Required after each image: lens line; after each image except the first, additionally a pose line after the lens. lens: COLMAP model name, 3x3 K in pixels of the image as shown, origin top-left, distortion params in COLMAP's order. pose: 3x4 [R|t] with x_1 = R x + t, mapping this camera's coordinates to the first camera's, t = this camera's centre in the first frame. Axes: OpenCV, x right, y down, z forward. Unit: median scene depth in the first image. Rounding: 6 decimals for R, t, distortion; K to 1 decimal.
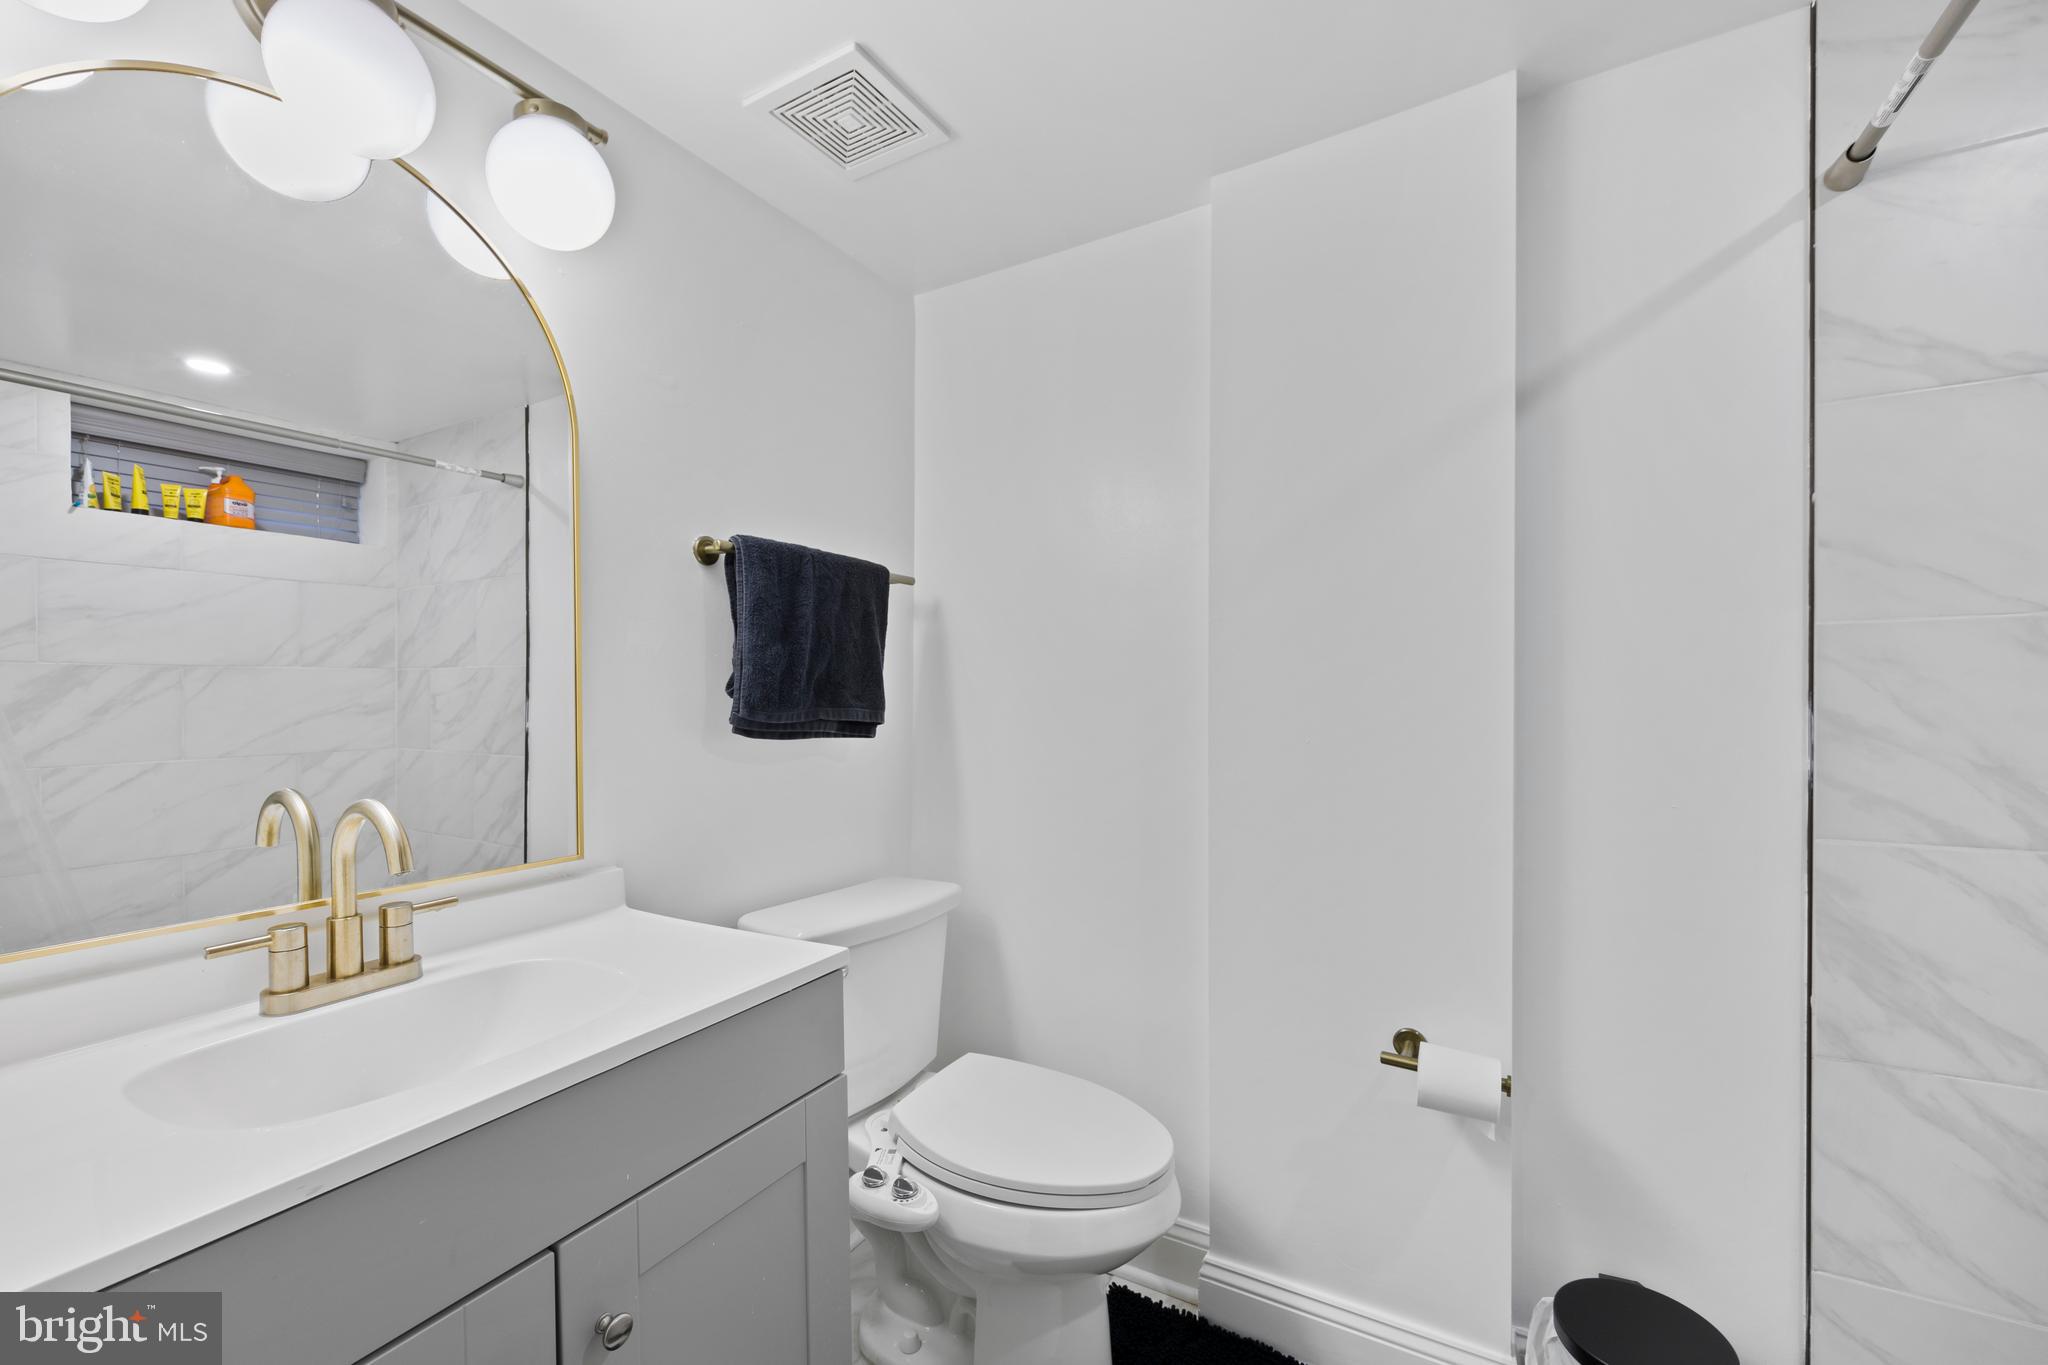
lens RADIAL K [[813.6, 0, 1025.0], [0, 813.6, 688.7], [0, 0, 1]] dist [-0.004454, 0.000250]
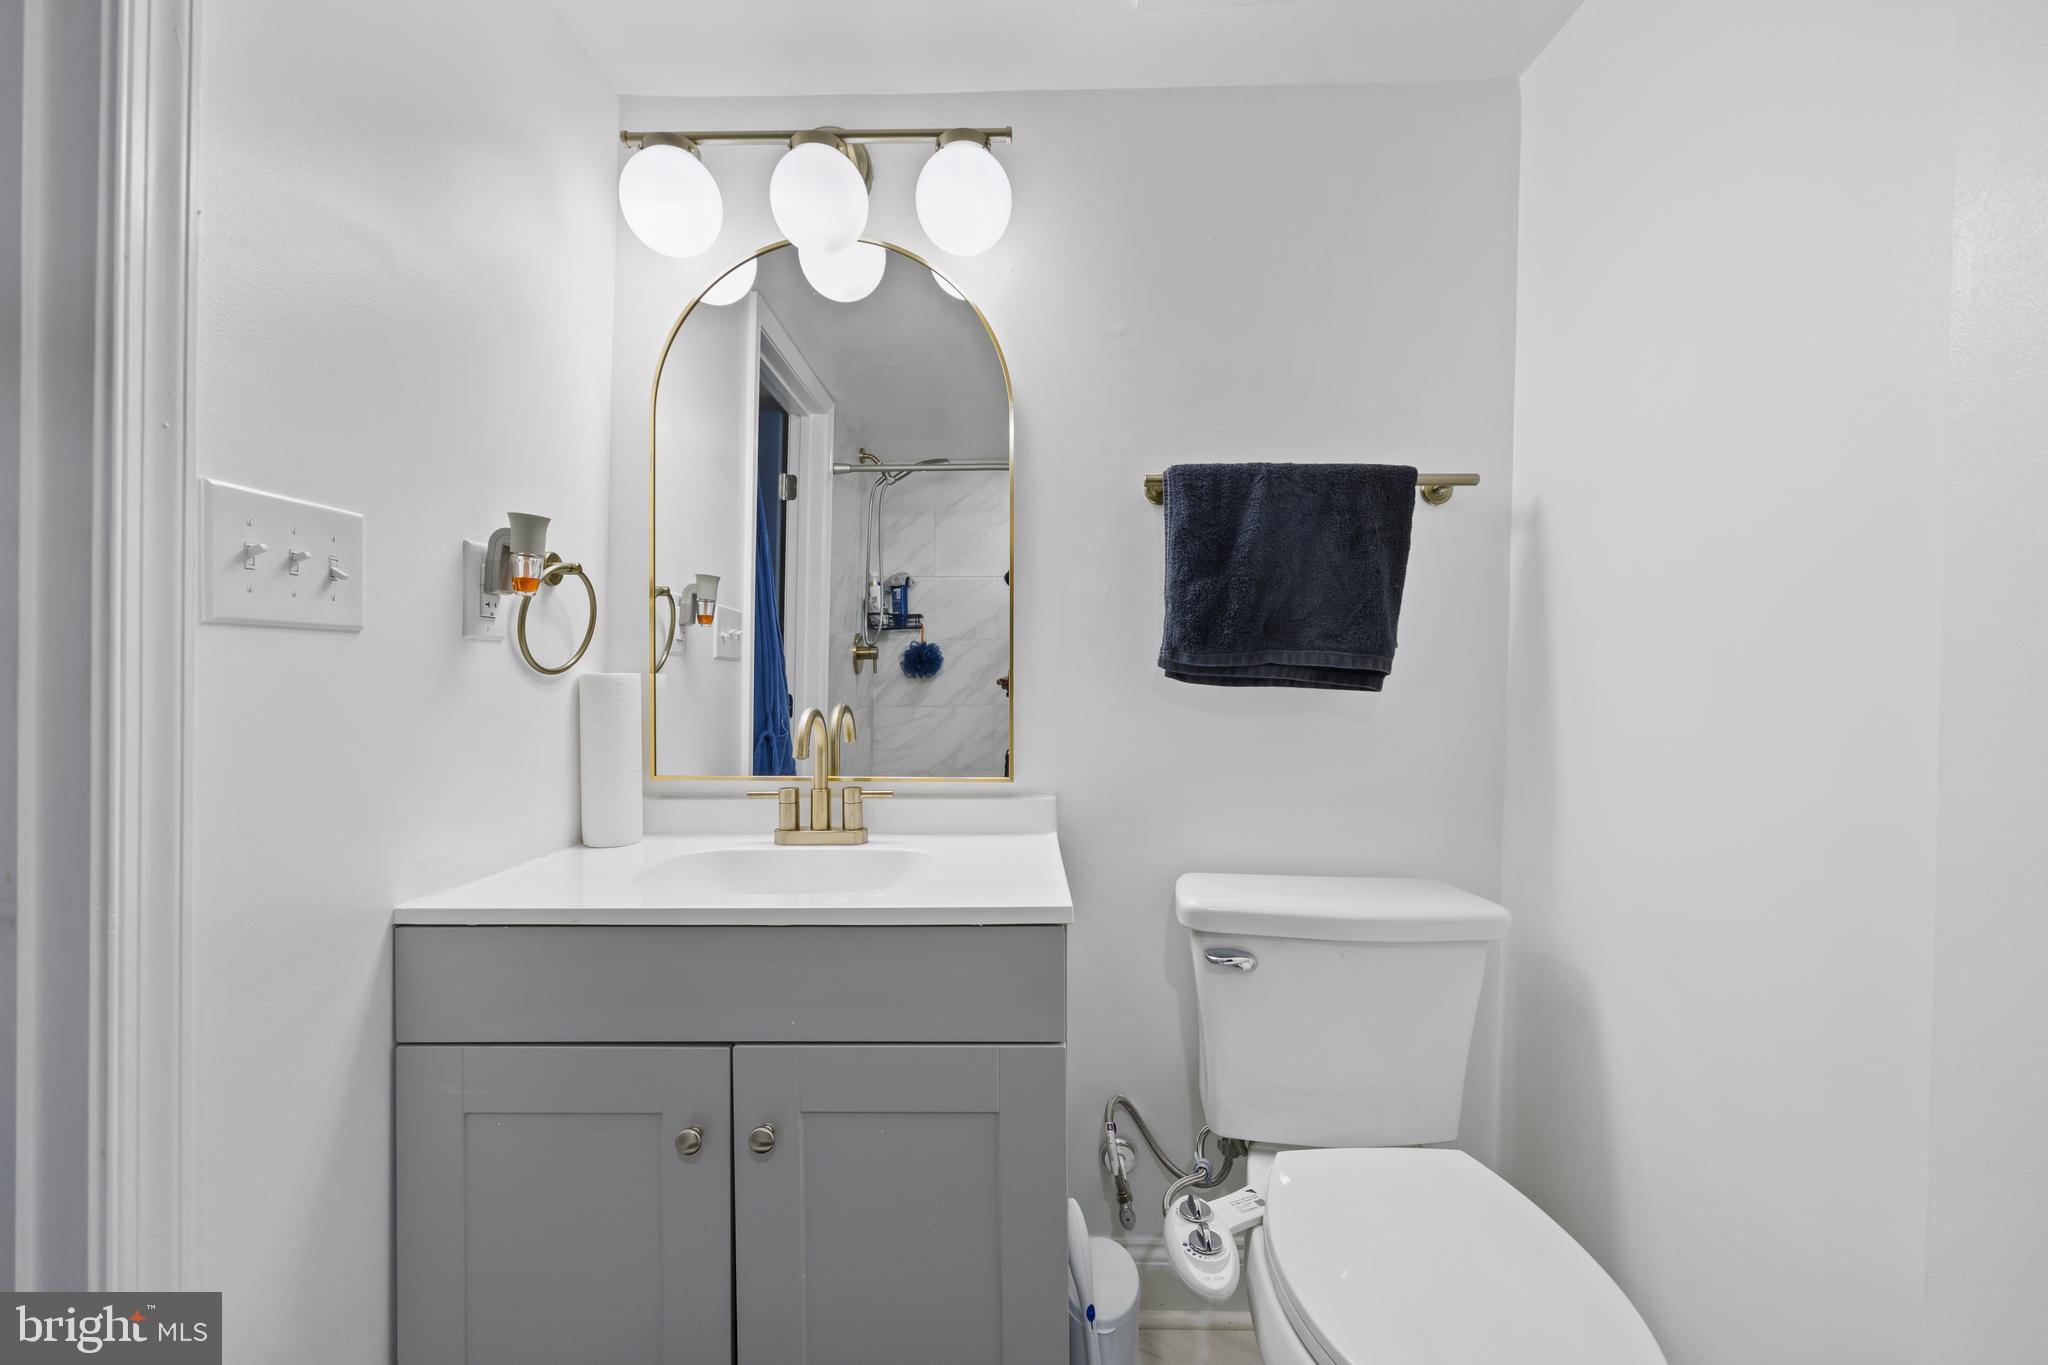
lens RADIAL K [[813.6, 0, 1020.0], [0, 813.6, 685.6], [0, 0, 1]] dist [-0.004454, 0.000250]
pose [[0.485209, 0.008205, -0.874360, 0.385417], [0.005557, 0.999907, 0.012467, 0.051947], [0.874381, -0.010908, 0.485118, 0.390809]]
